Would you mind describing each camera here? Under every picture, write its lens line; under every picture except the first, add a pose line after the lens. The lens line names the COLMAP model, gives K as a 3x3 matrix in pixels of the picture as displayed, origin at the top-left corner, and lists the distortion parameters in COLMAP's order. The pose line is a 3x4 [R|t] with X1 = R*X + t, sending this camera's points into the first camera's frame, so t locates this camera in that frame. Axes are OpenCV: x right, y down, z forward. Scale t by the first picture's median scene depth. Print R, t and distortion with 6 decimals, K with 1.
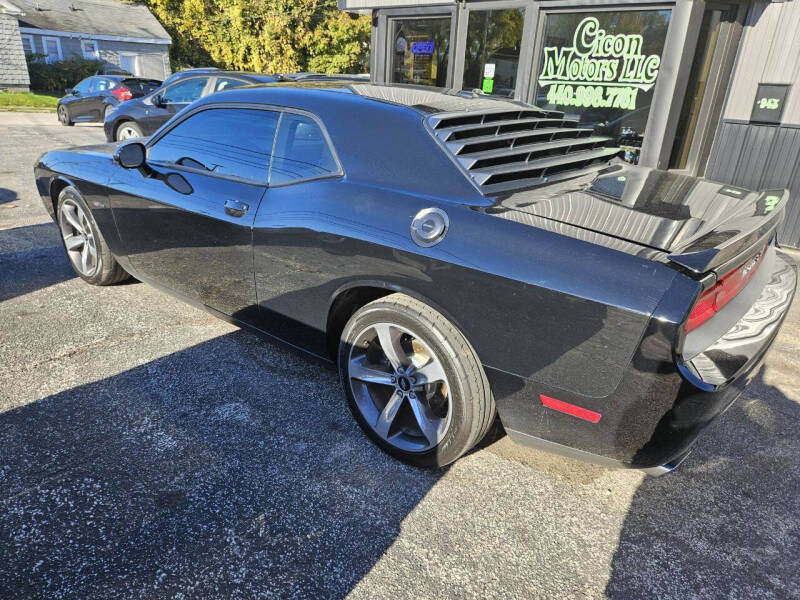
lens RADIAL K [[537.9, 0, 410.1], [0, 537.9, 309.0], [0, 0, 1]] dist [0.061113, -0.052735]
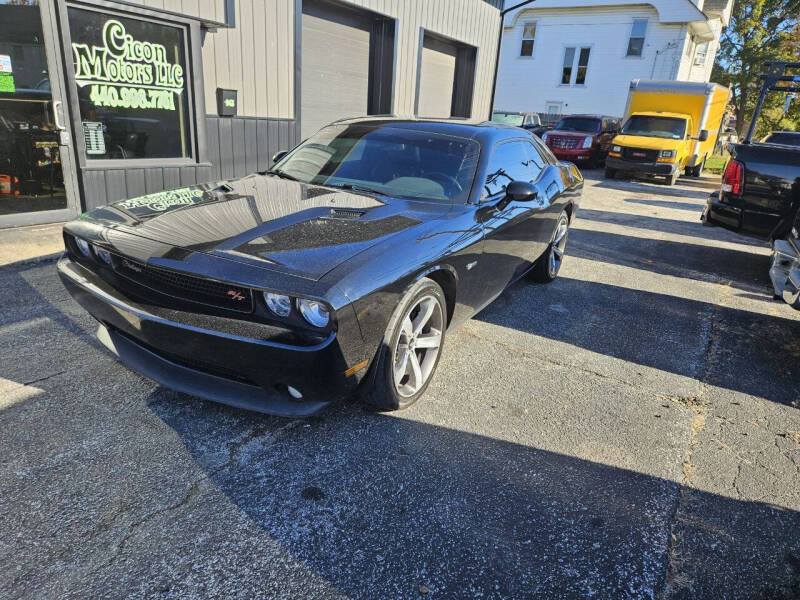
lens RADIAL K [[537.9, 0, 396.0], [0, 537.9, 306.0], [0, 0, 1]] dist [0.061113, -0.052735]
pose [[-0.163842, -0.386351, 0.907683, -0.857727], [0.314692, 0.851575, 0.419272, -0.338889], [-0.934946, 0.354335, -0.017942, 0.707235]]
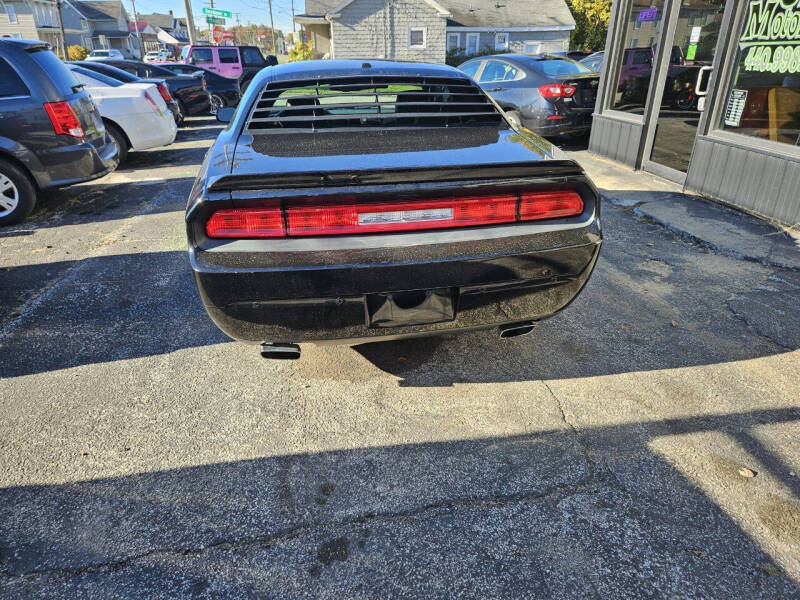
lens RADIAL K [[539.9, 0, 398.5], [0, 539.9, 303.2], [0, 0, 1]] dist [0.057803, -0.048206]
pose [[0.747850, 0.227106, -0.623813, 0.491133], [-0.217392, 0.971633, 0.093116, -0.003383], [0.627265, 0.065975, 0.776007, 0.065085]]
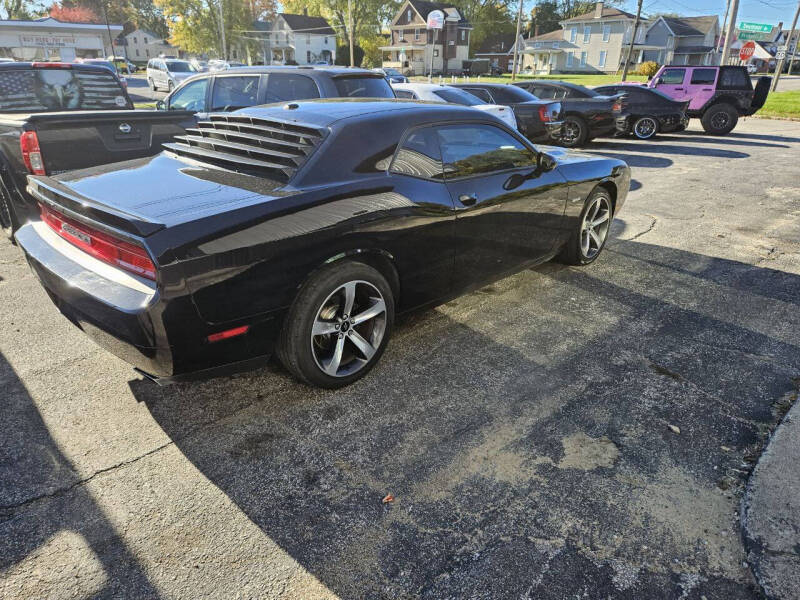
lens RADIAL K [[539.9, 0, 387.5], [0, 539.9, 308.0], [0, 0, 1]] dist [0.057803, -0.048206]
pose [[-0.093677, 0.355269, -0.930058, 0.676408], [-0.394975, 0.844247, 0.362273, -0.257288], [0.913903, 0.401287, 0.061236, 0.621549]]
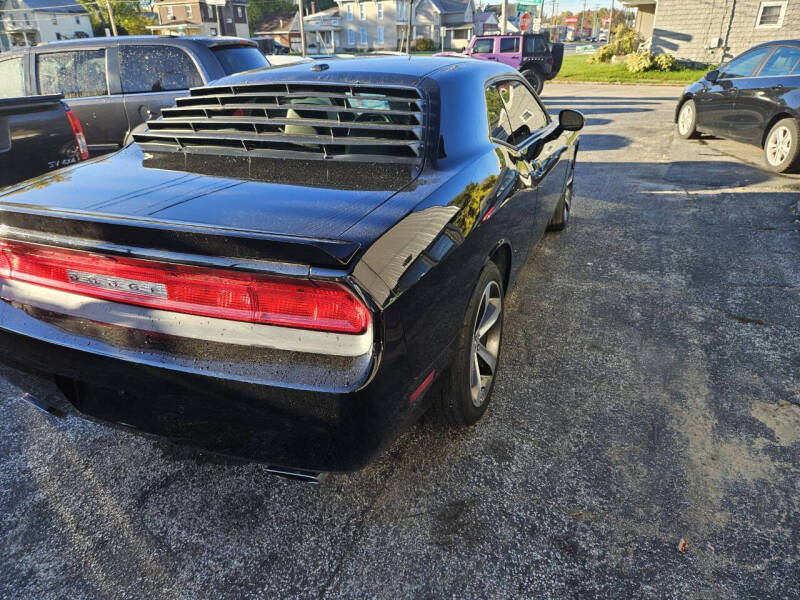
lens RADIAL K [[539.9, 0, 392.5], [0, 539.9, 314.2], [0, 0, 1]] dist [0.057803, -0.048206]
pose [[0.277694, 0.373471, -0.885102, 0.540440], [-0.337099, 0.900635, 0.274263, -0.145061], [0.899583, 0.222206, 0.375998, 0.400056]]
